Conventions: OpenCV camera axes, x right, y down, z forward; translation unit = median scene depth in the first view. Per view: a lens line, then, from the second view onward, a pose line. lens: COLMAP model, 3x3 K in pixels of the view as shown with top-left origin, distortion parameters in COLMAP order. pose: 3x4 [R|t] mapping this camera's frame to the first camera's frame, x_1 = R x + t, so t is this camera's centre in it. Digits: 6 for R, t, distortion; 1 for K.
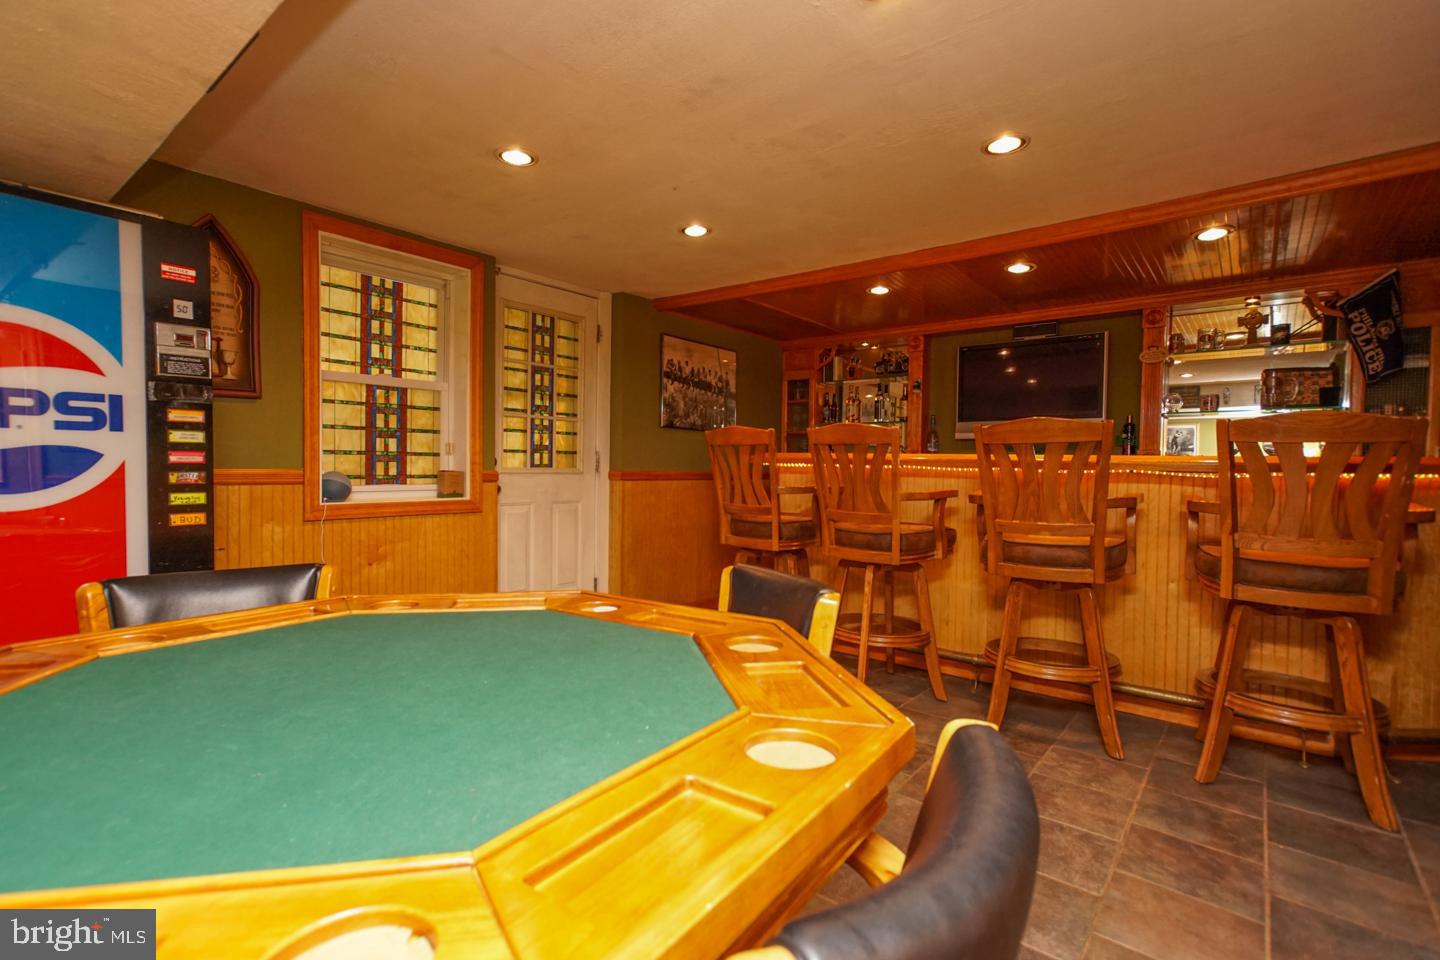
lens RADIAL K [[674.4, 0, 695.7], [0, 674.4, 483.4], [0, 0, 1]] dist [-0.020554, 0.025274]
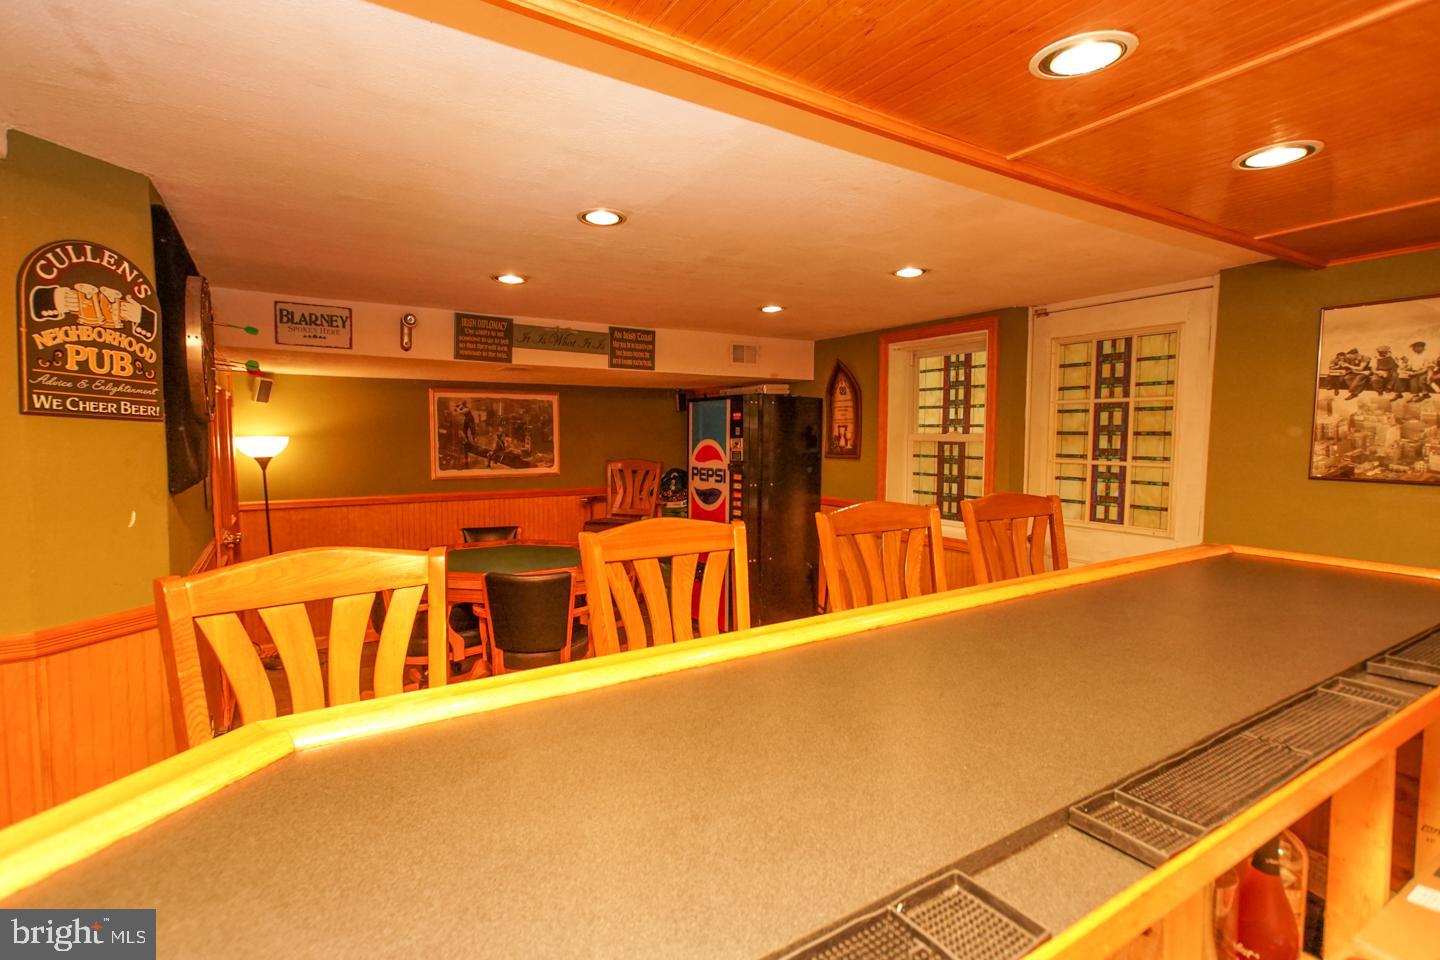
lens RADIAL K [[674.4, 0, 695.7], [0, 674.4, 483.4], [0, 0, 1]] dist [-0.020554, 0.025274]
pose [[-0.321675, 0.056981, -0.945134, 0.731966], [-0.031219, 0.997007, 0.070734, -0.117647], [0.946335, 0.052260, -0.318933, 0.794999]]
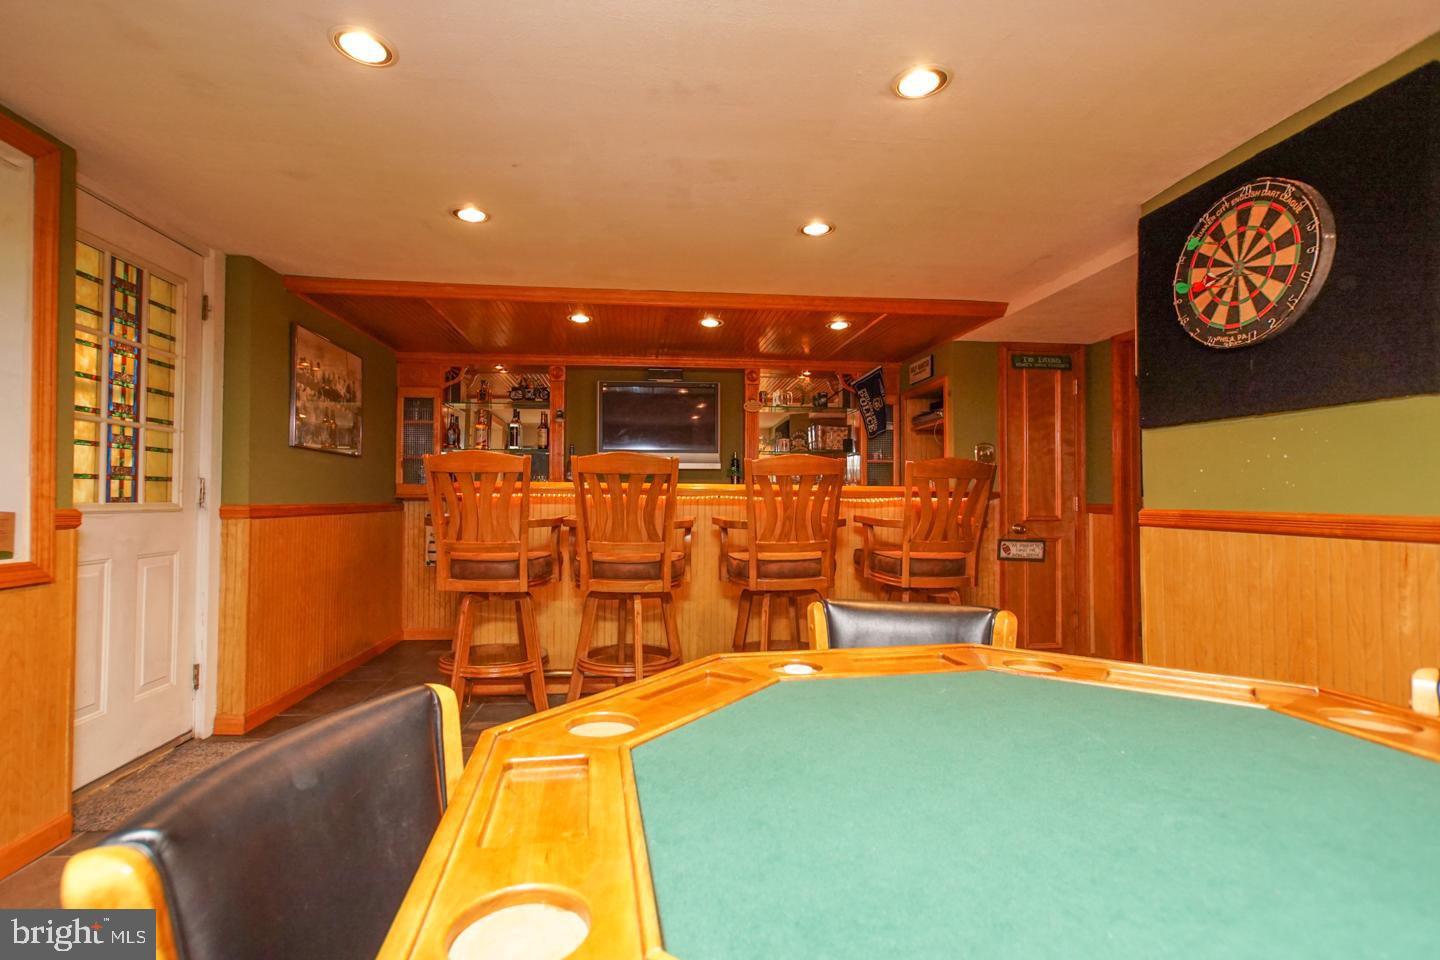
lens RADIAL K [[674.4, 0, 695.7], [0, 674.4, 483.4], [0, 0, 1]] dist [-0.020554, 0.025274]
pose [[0.707789, 0.002674, 0.706419, -0.298822], [0.024200, 0.999314, -0.028030, -0.010850], [-0.706010, 0.036934, 0.707238, 0.177101]]
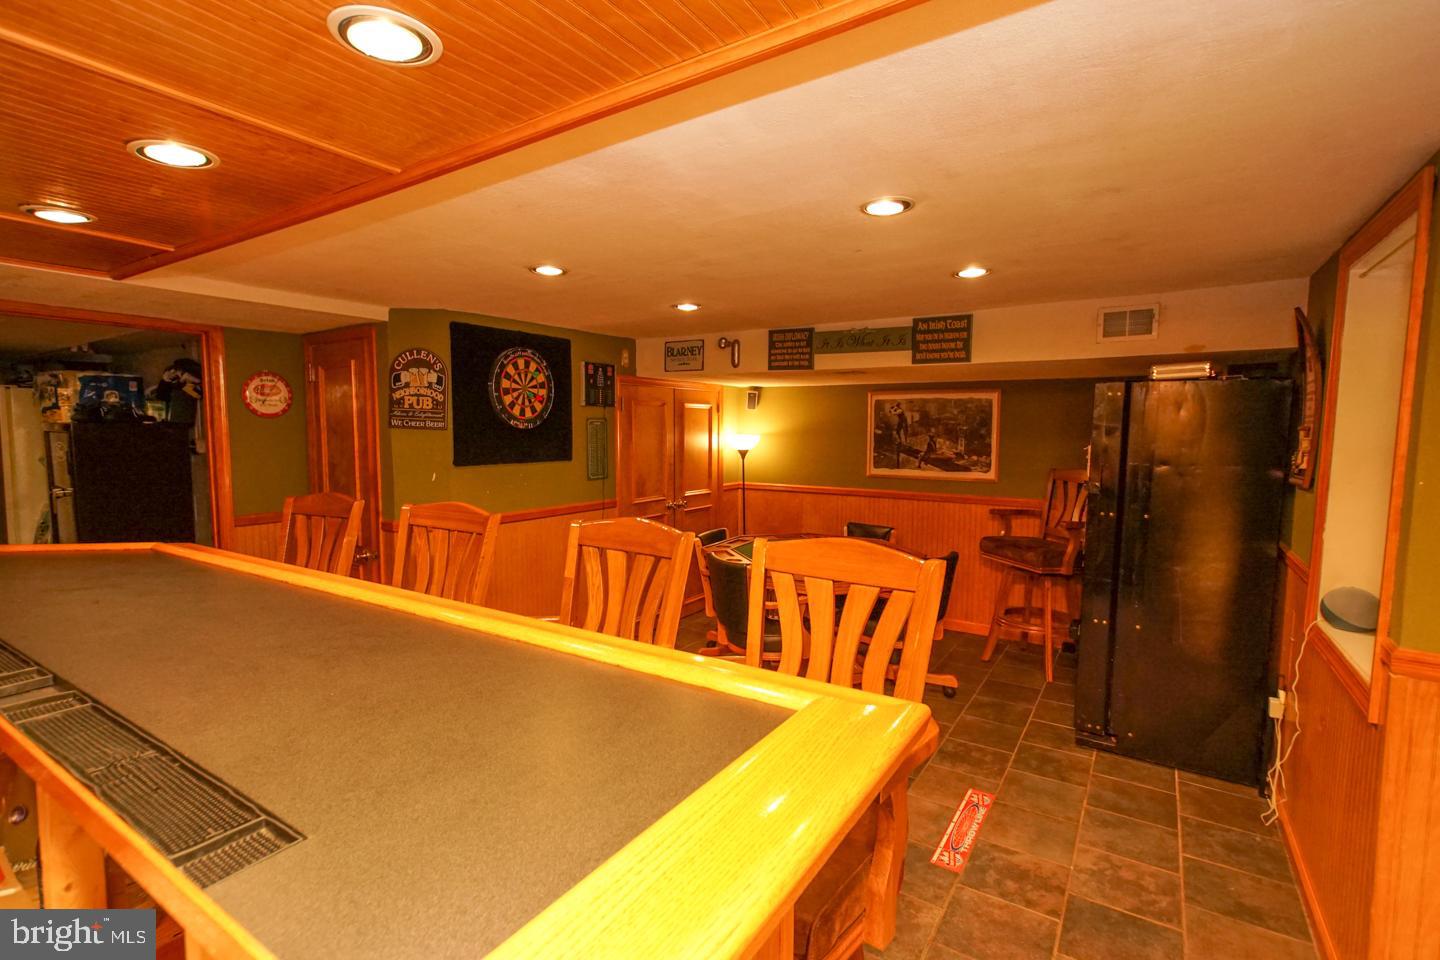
lens RADIAL K [[674.4, 0, 695.7], [0, 674.4, 483.4], [0, 0, 1]] dist [-0.020554, 0.025274]
pose [[-0.995413, -0.008421, -0.095297, 0.180371], [-0.019214, 0.993420, 0.112908, -0.152592], [0.093720, 0.114222, -0.989025, 1.234691]]
